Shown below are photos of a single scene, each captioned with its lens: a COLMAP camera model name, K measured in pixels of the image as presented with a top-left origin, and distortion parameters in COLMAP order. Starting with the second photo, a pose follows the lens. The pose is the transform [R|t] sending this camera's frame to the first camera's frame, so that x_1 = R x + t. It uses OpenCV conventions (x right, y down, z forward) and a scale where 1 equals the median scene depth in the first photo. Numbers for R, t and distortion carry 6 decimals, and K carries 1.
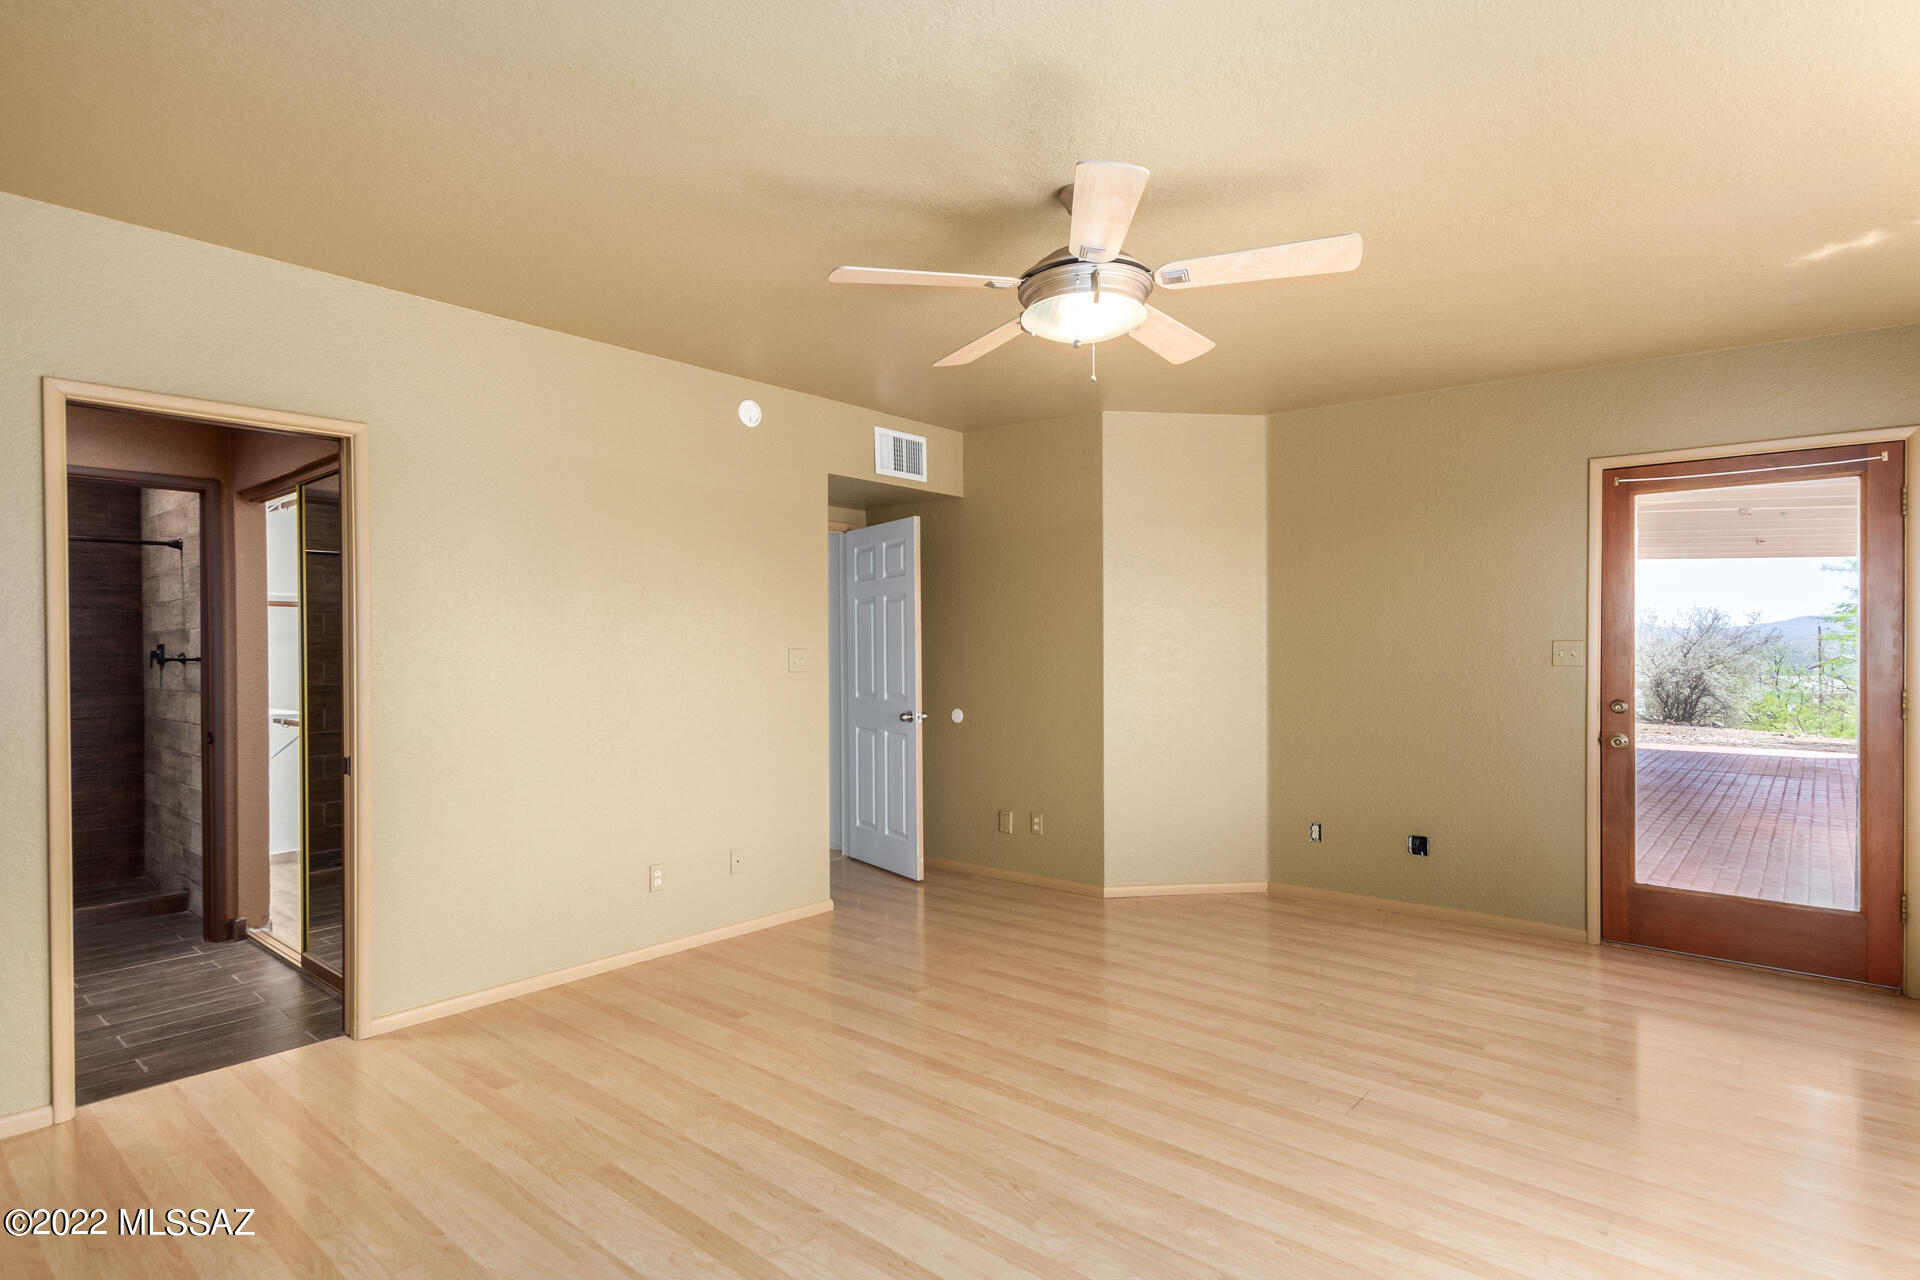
lens RADIAL K [[965.2, 0, 960.0], [0, 965.2, 640.0], [0, 0, 1]] dist [-0.002050, -0.000497]
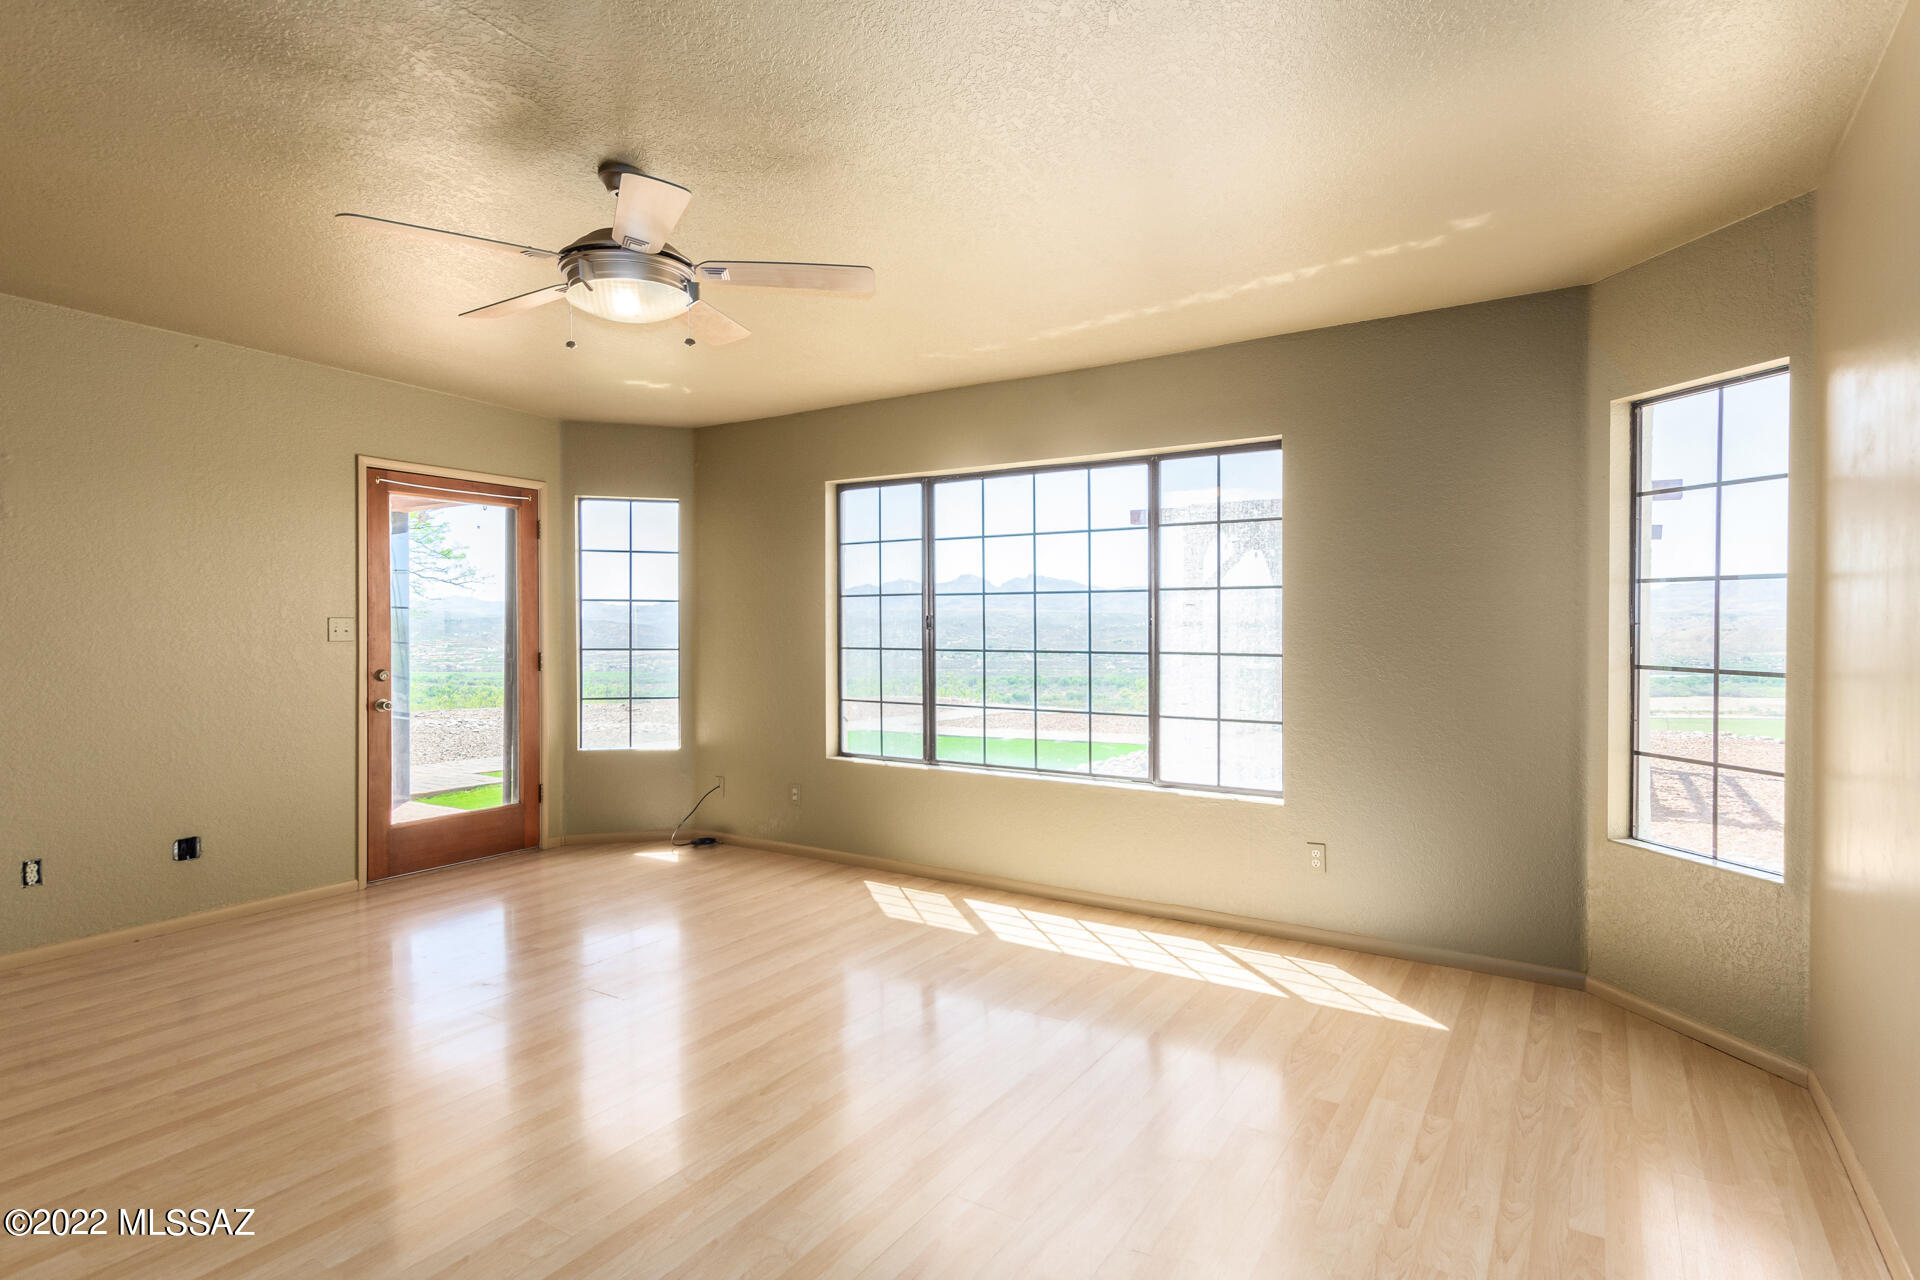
lens RADIAL K [[985.4, 0, 960.0], [0, 985.4, 640.0], [0, 0, 1]] dist [0.000194, 0.000018]
pose [[-0.109398, -0.022541, 0.993742, -0.558287], [-0.006937, 0.999736, 0.021913, -0.004683], [-0.993974, -0.004497, -0.109526, 0.440823]]
